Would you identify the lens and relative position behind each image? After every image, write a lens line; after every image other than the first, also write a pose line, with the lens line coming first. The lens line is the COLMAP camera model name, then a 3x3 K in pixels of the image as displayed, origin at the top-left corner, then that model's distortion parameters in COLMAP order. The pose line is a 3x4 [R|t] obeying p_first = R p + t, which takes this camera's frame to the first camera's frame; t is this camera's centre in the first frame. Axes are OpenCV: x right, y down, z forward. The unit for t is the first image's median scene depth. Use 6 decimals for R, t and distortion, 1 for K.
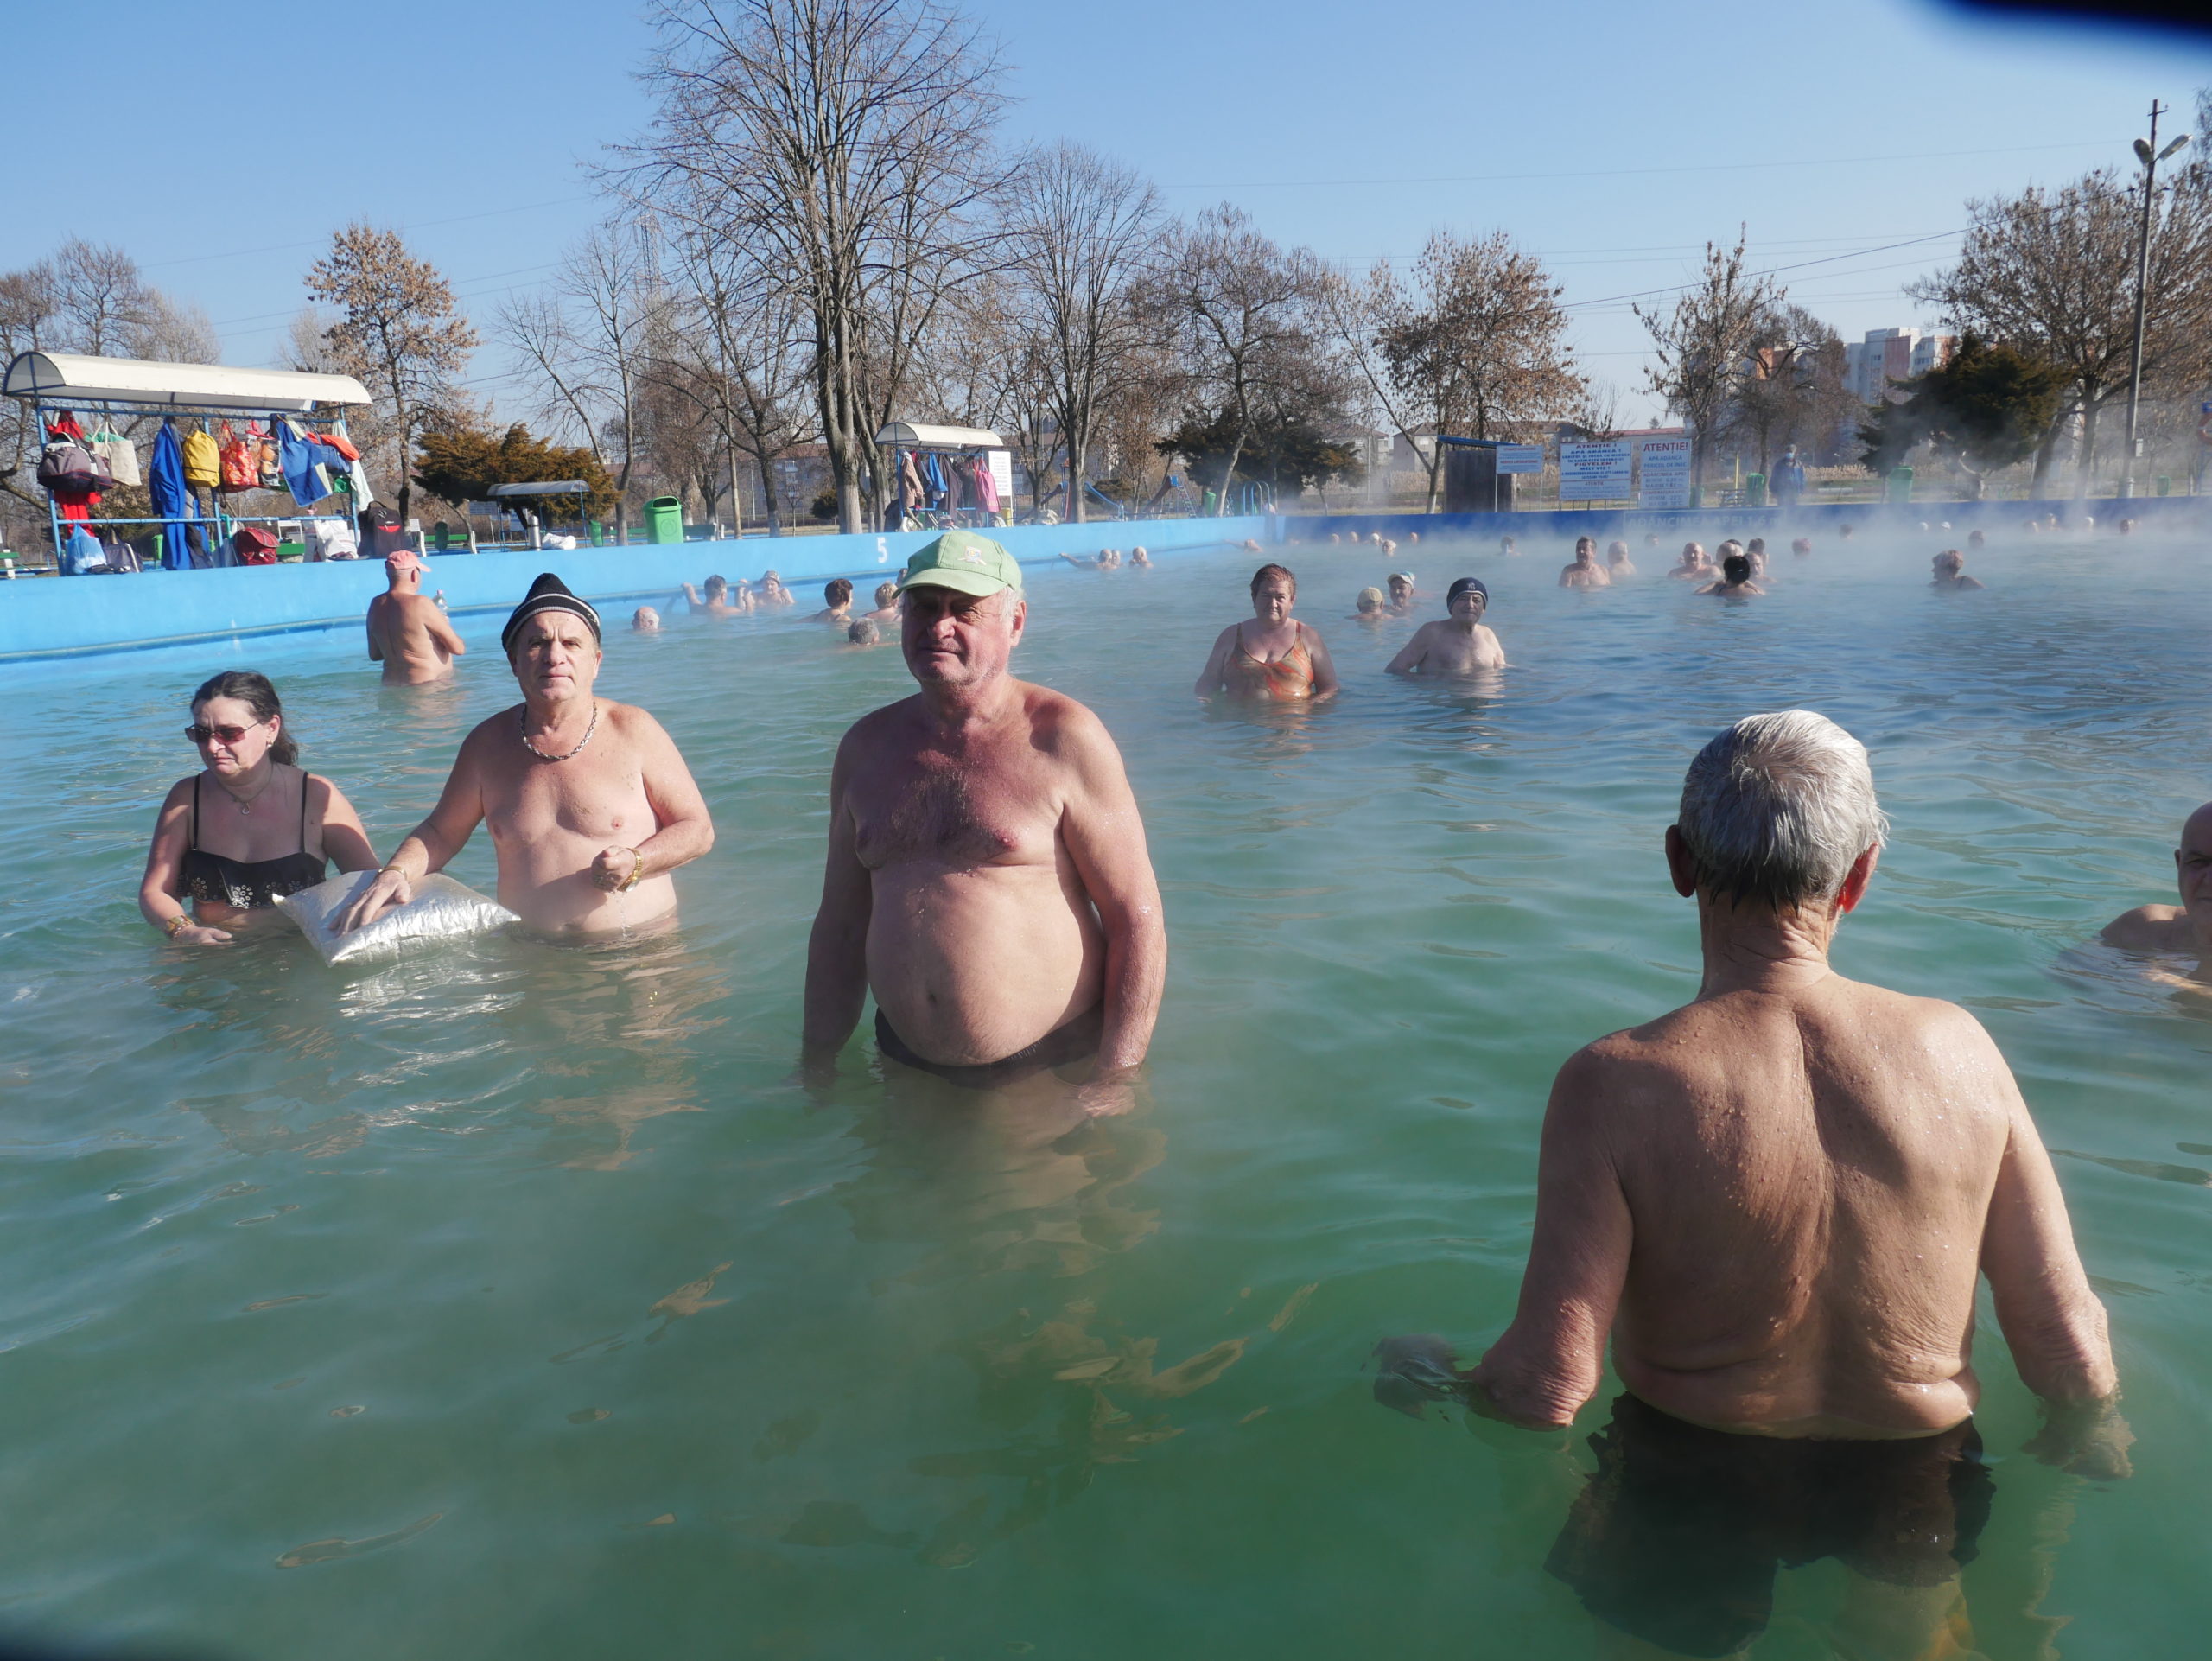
lens RADIAL K [[1610.2, 0, 1101.4], [0, 1610.2, 853.2], [0, 0, 1]] dist [-0.047379, 0.019722]
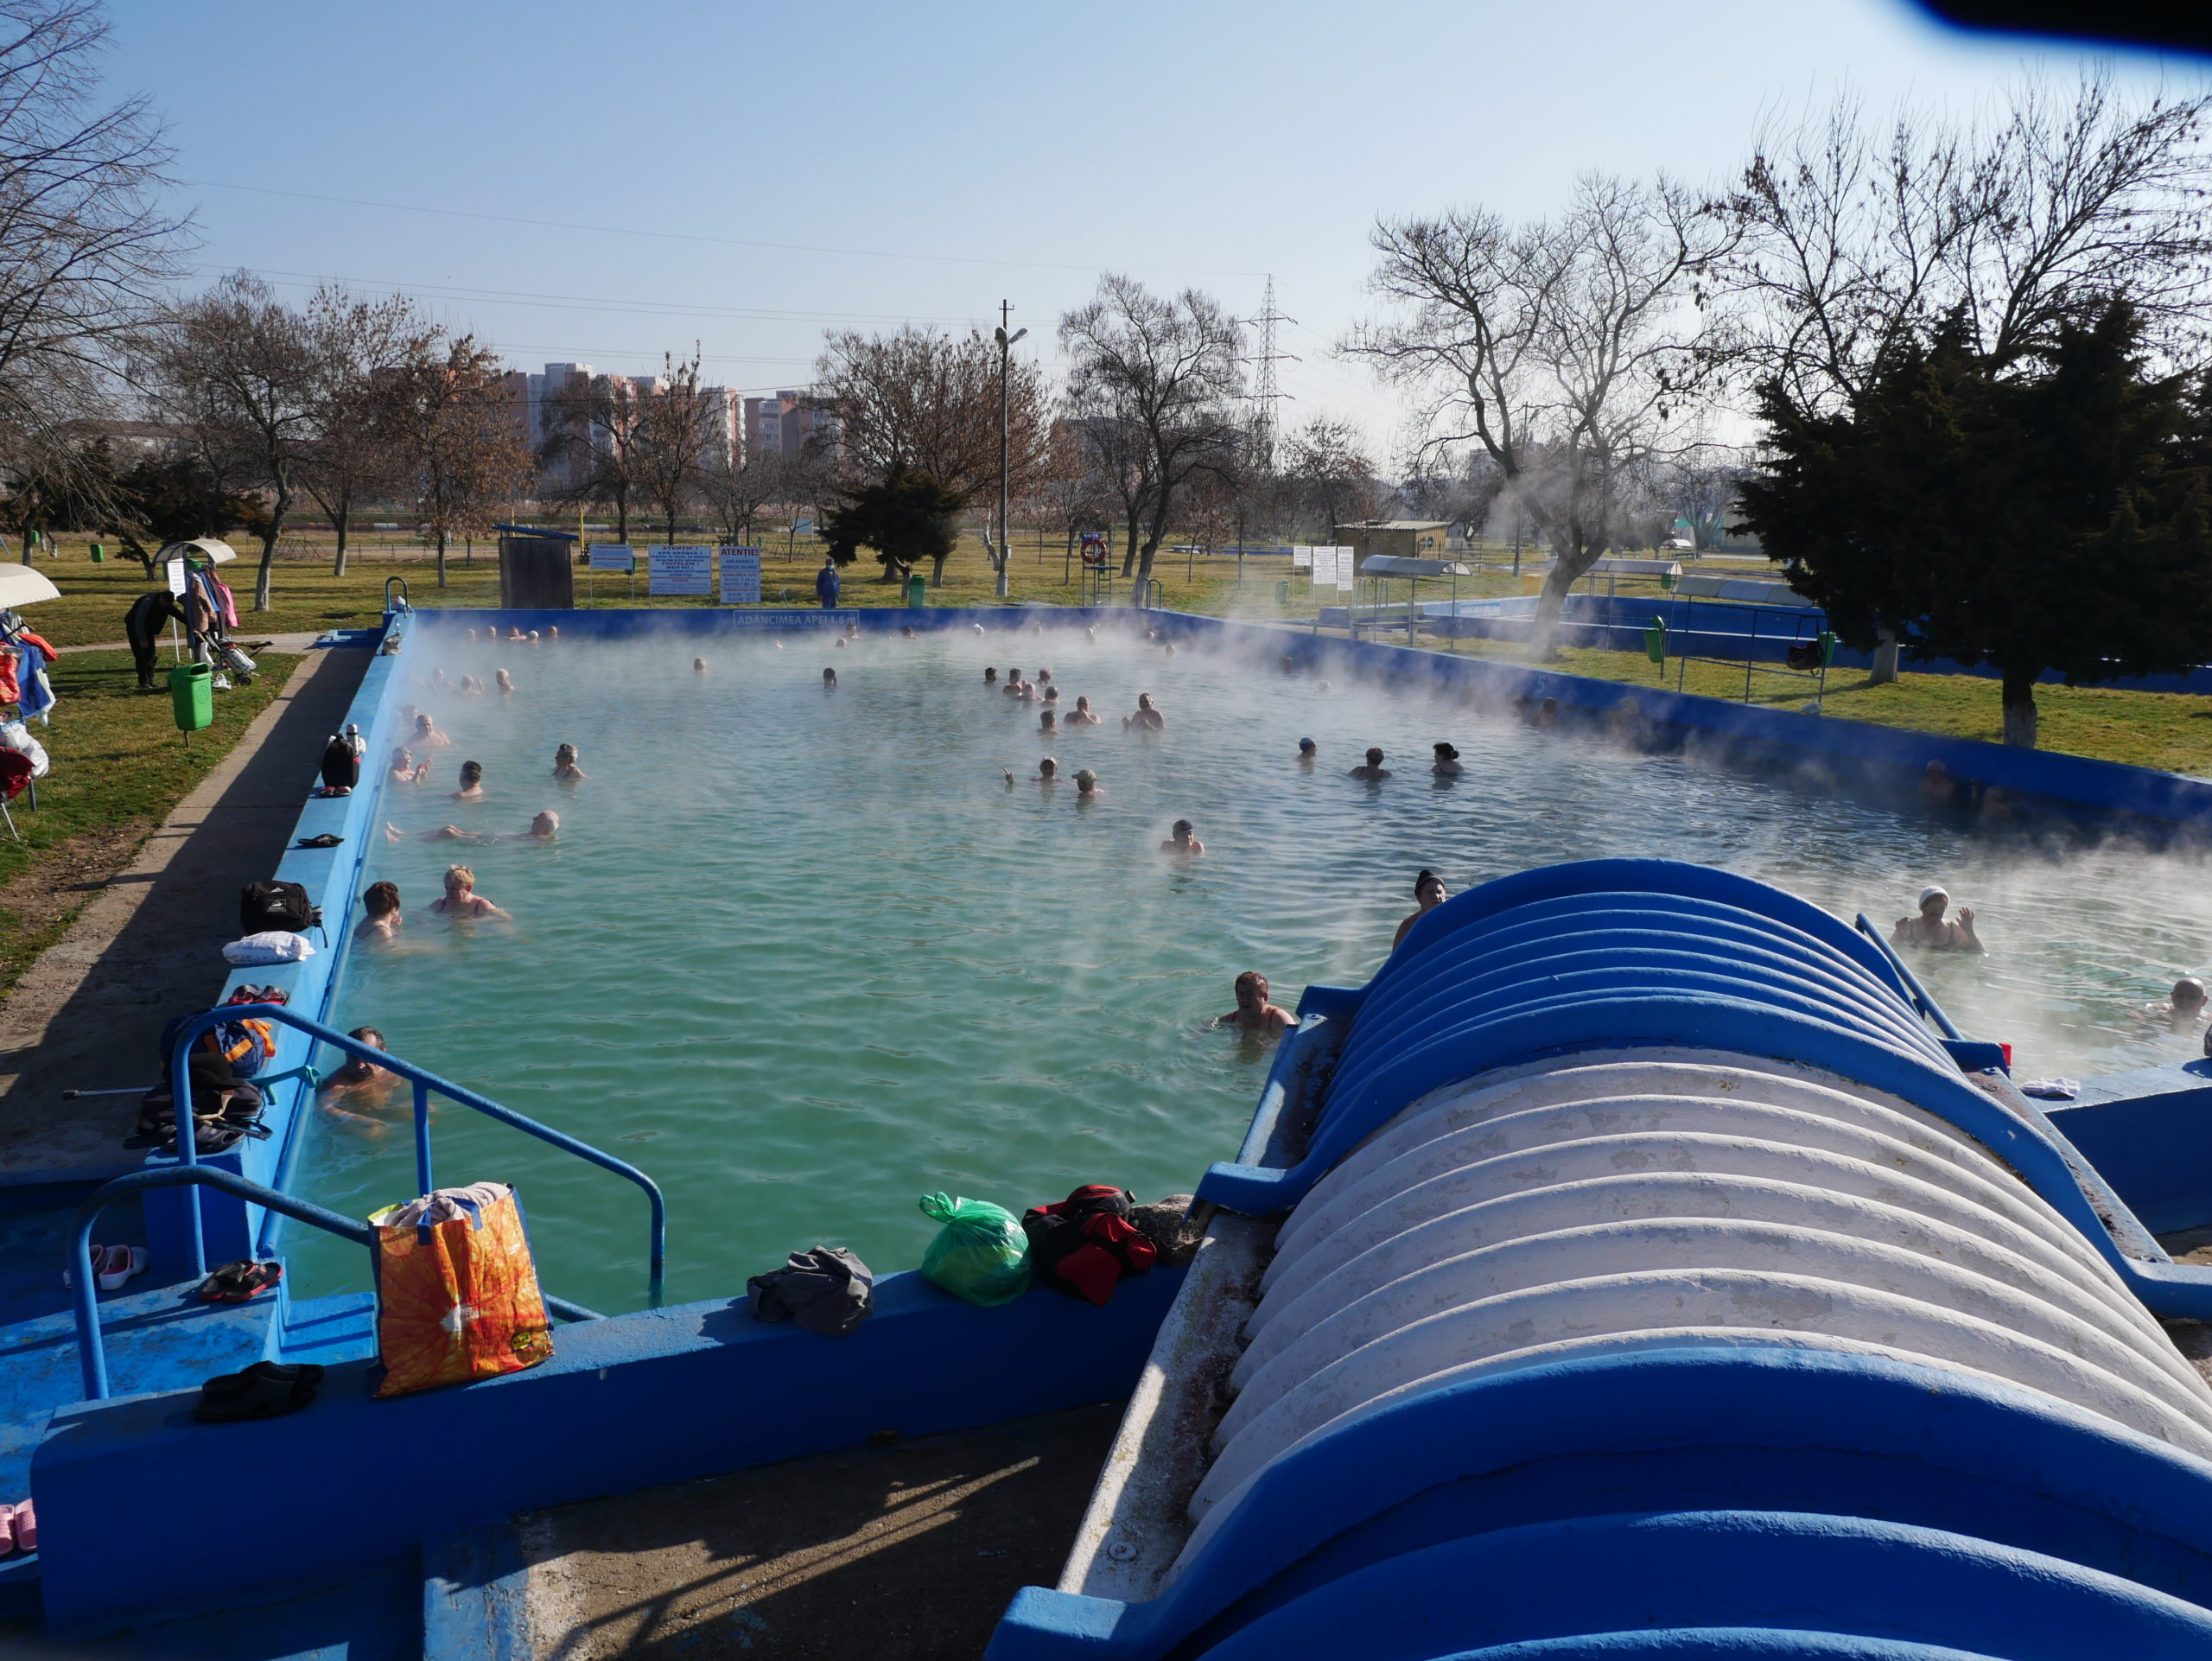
lens RADIAL K [[1610.2, 0, 1104.6], [0, 1610.2, 844.0], [0, 0, 1]] dist [-0.047379, 0.019722]
pose [[0.707091, -0.096260, 0.700540, -0.234350], [0.104074, 0.994069, 0.031546, -0.036584], [-0.699422, 0.050602, 0.712916, -0.020787]]
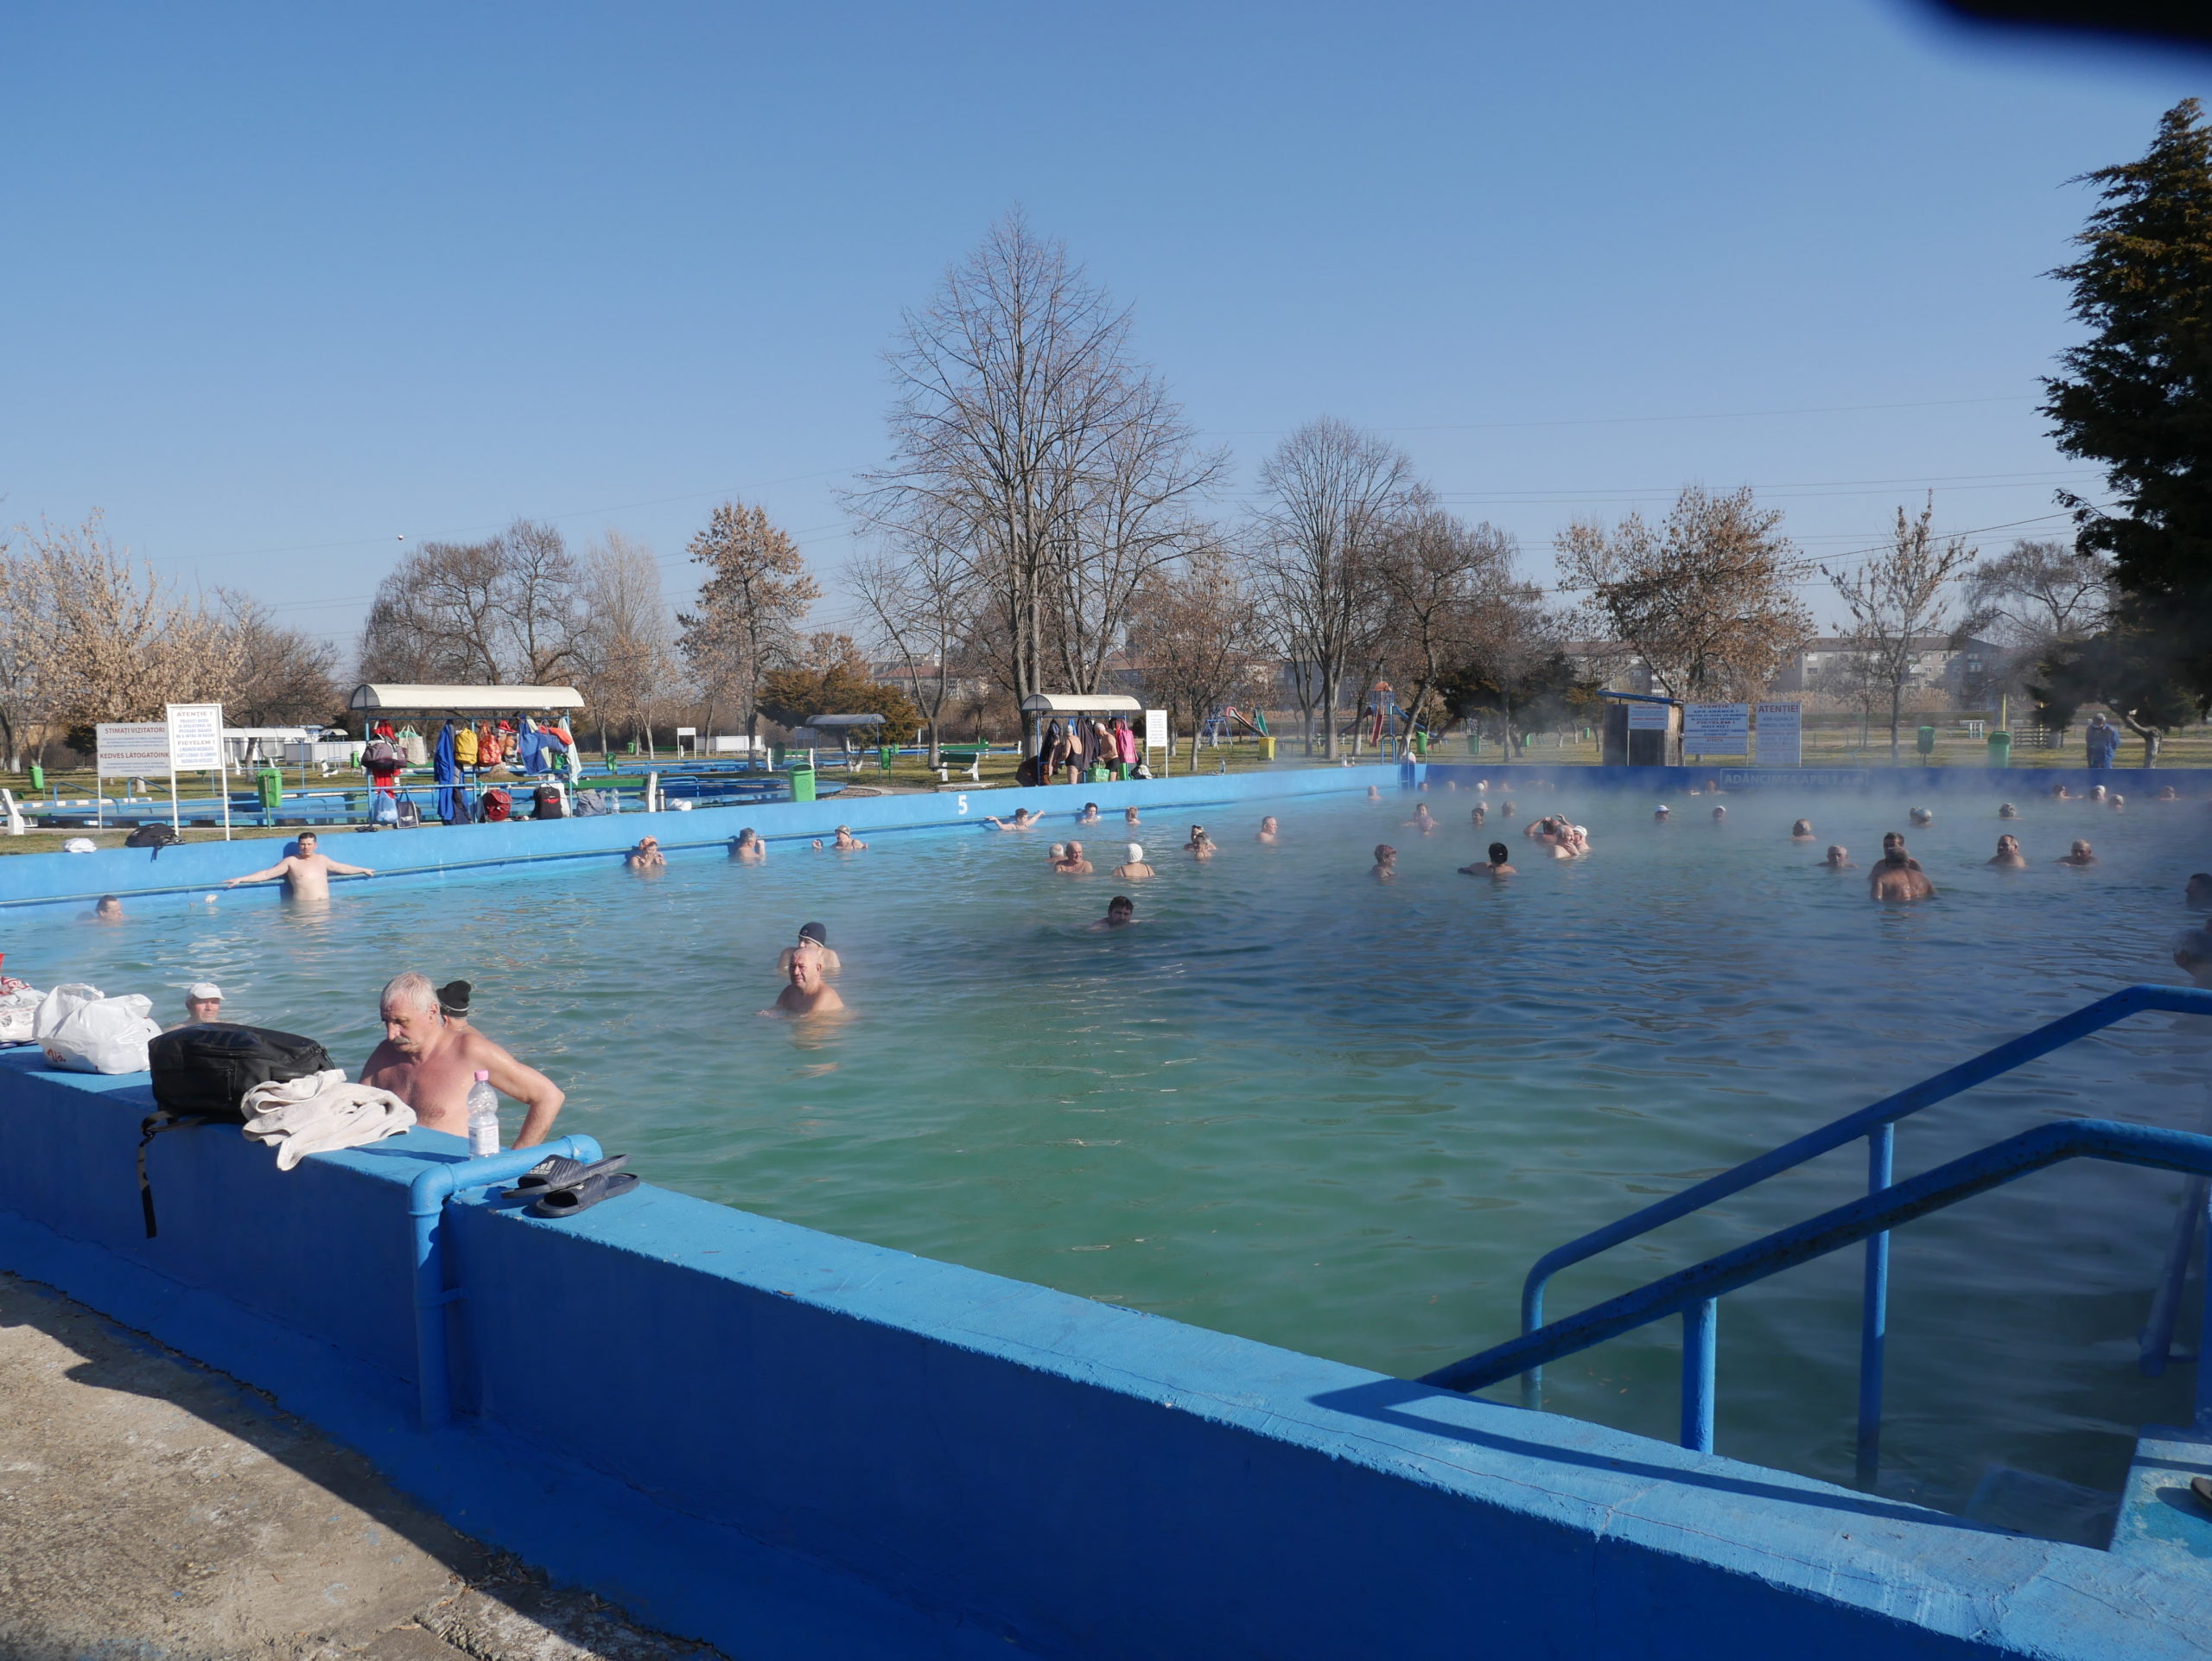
lens RADIAL K [[1610.2, 0, 1100.5], [0, 1610.2, 847.5], [0, 0, 1]] dist [-0.047379, 0.019722]
pose [[0.970644, 0.033804, -0.238132, 0.126918], [-0.063767, 0.990812, -0.119271, -0.001399], [0.231912, 0.130955, 0.963882, -0.107981]]
